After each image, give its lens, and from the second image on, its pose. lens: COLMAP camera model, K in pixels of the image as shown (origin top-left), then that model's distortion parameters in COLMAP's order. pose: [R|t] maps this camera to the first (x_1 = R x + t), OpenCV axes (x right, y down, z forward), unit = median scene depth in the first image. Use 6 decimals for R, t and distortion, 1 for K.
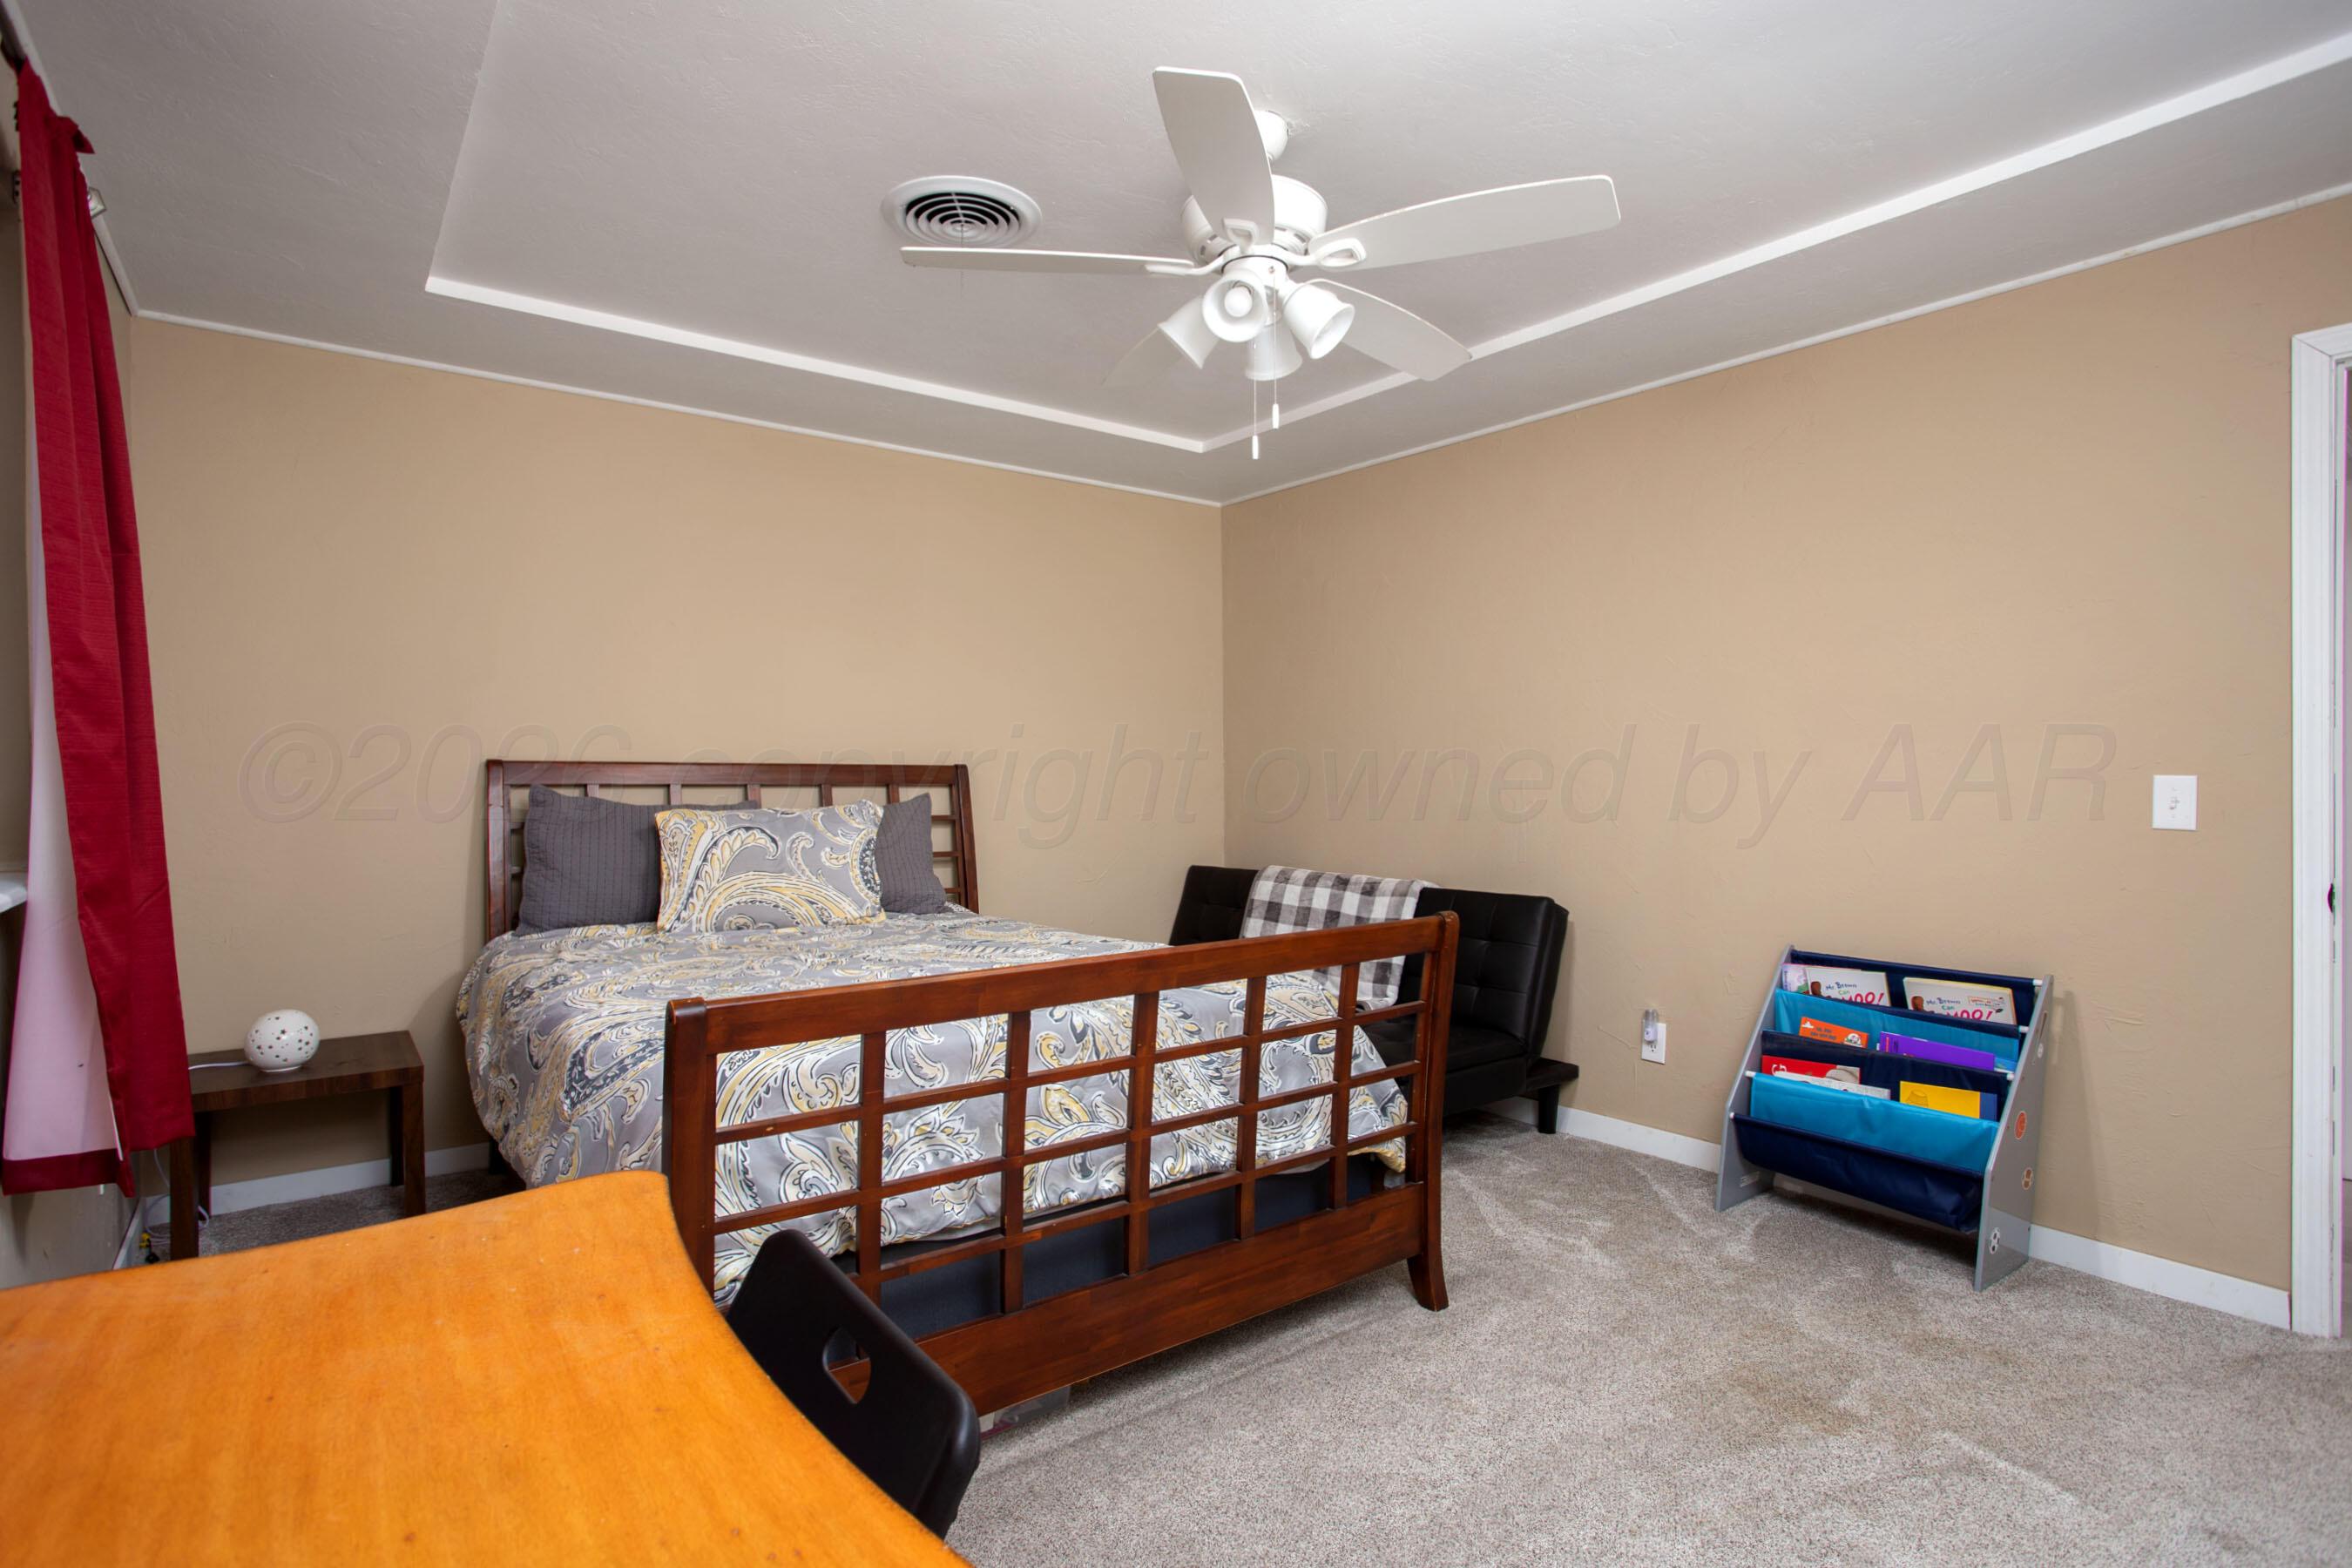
lens RADIAL K [[1171.9, 0, 1182.5], [0, 1171.9, 742.0], [0, 0, 1]] dist [-0.031857, 0.000928]
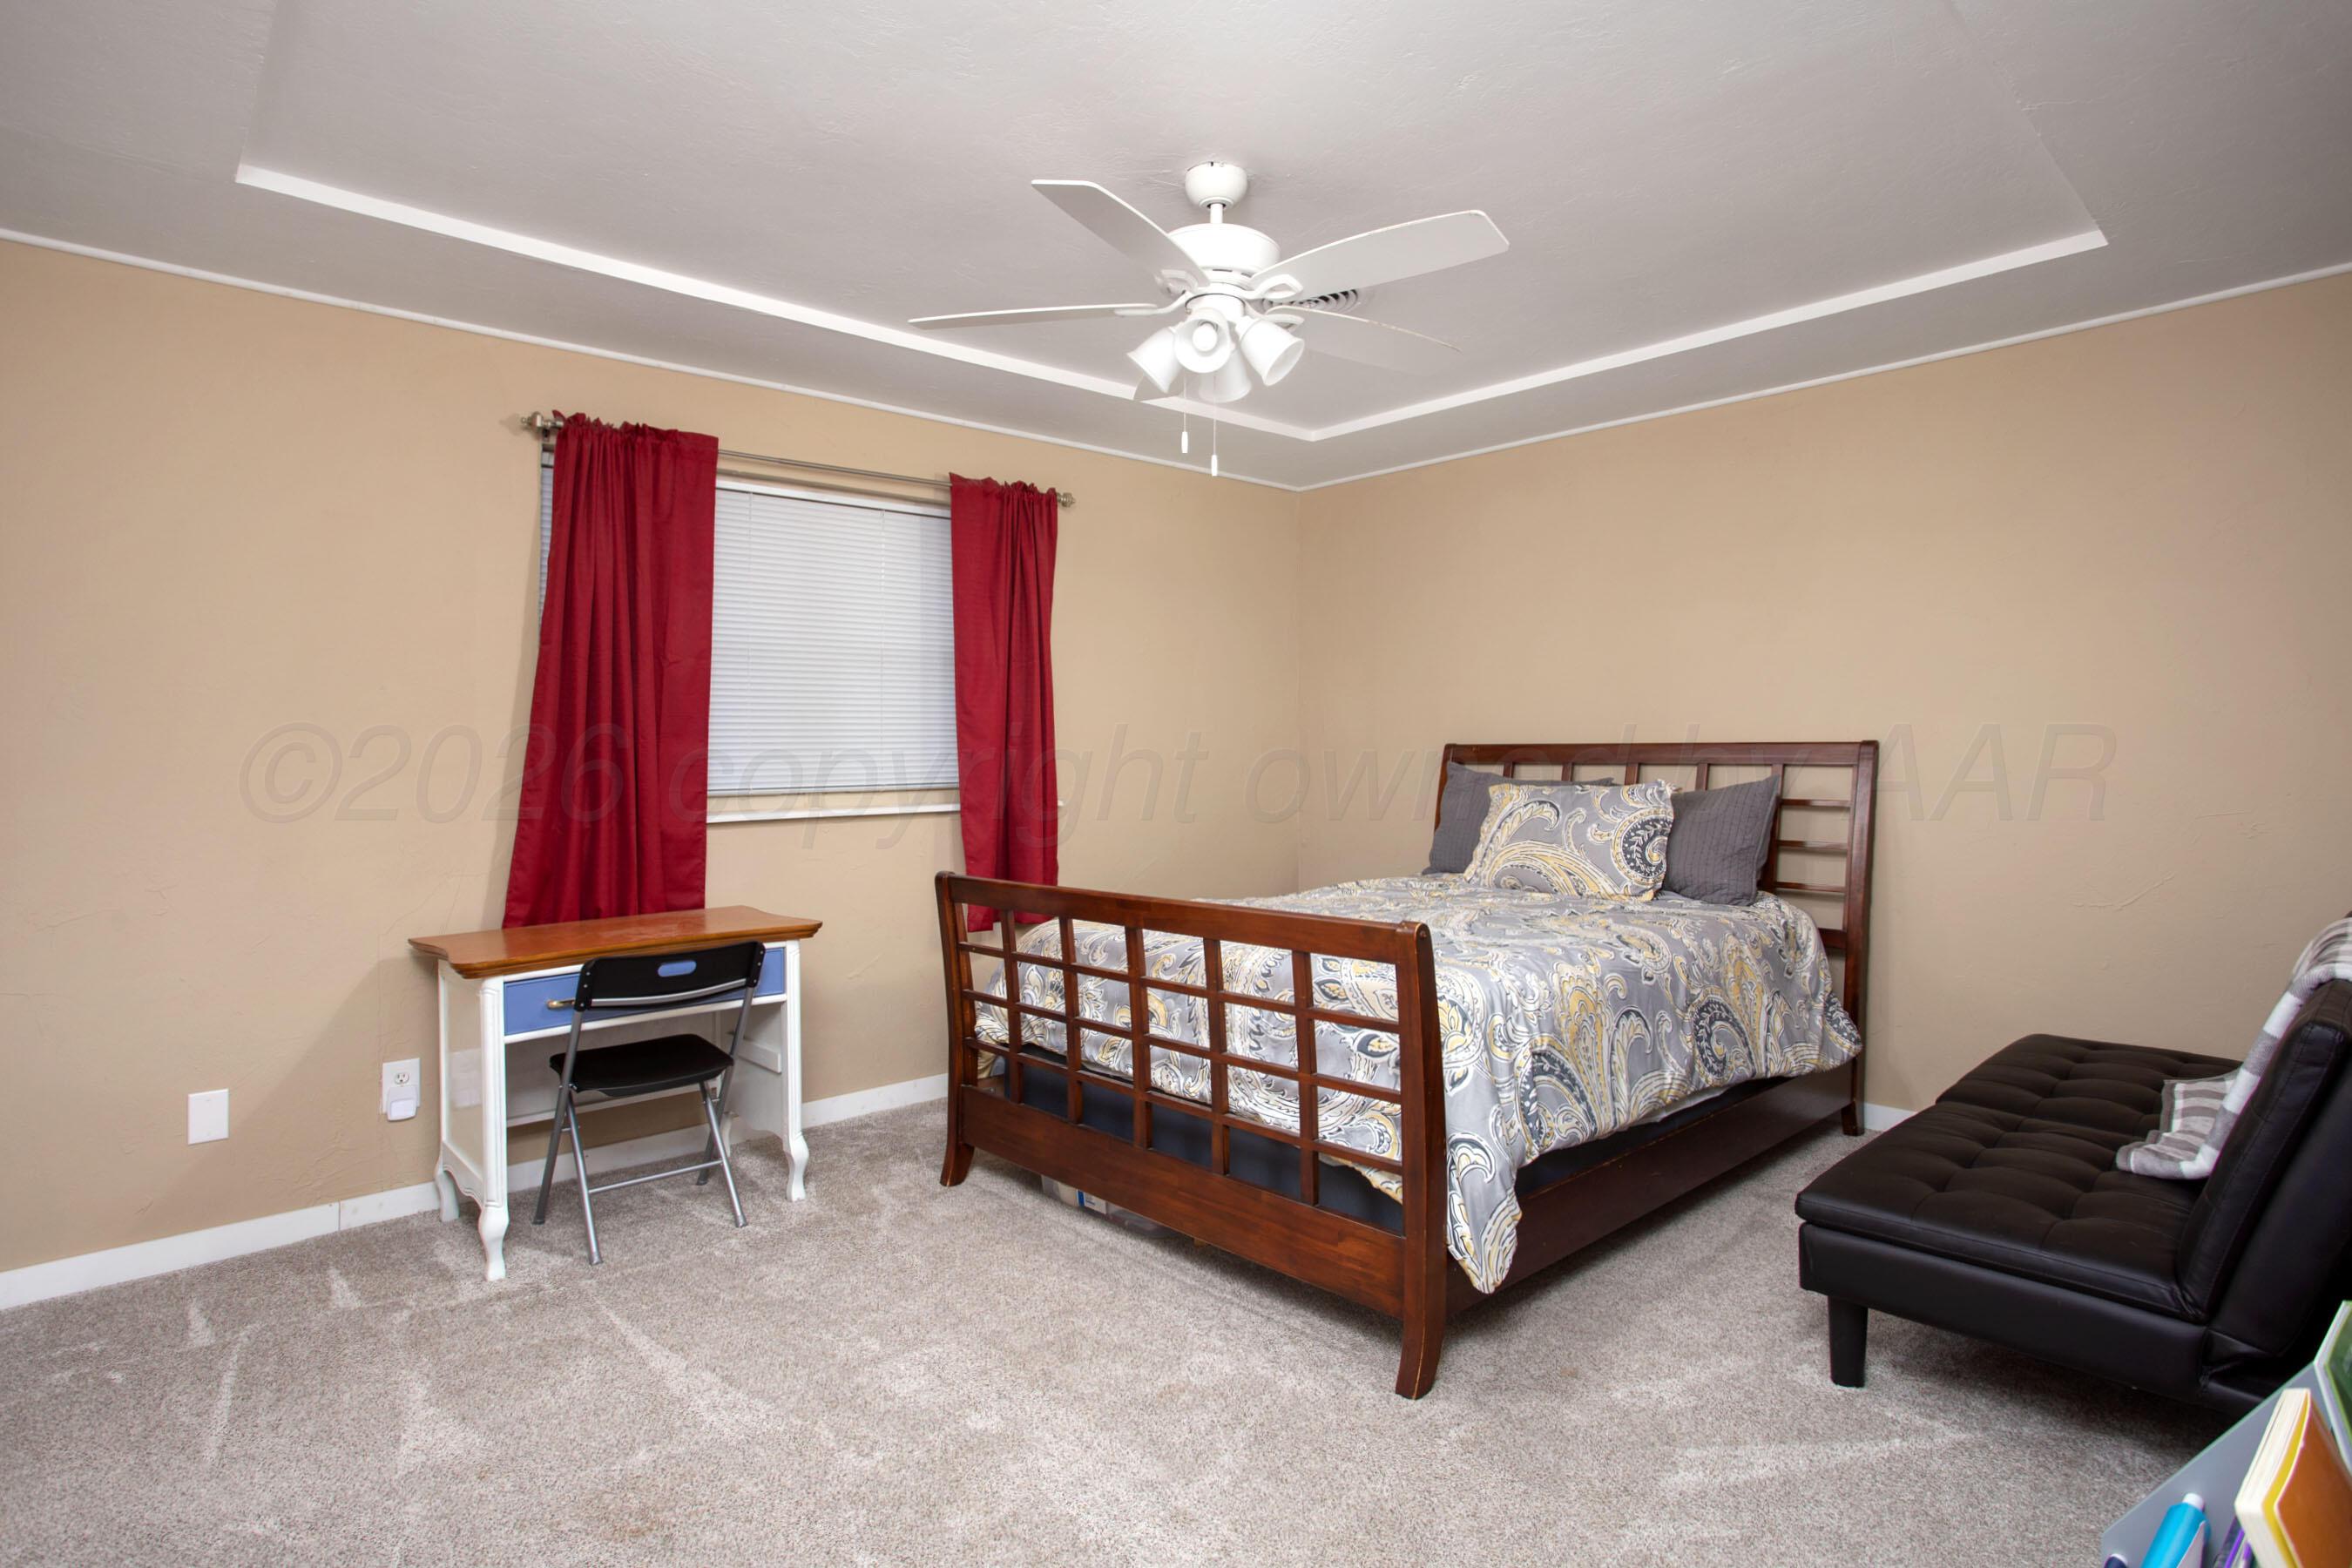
lens RADIAL K [[1228.1, 0, 1176.9], [0, 1228.1, 696.5], [0, 0, 1]] dist [0.000926, 0.000317]
pose [[0.087130, -0.049854, -0.994949, 0.806705], [0.038088, 0.998183, -0.046681, 0.014336], [0.995469, -0.033828, 0.088871, 0.562596]]
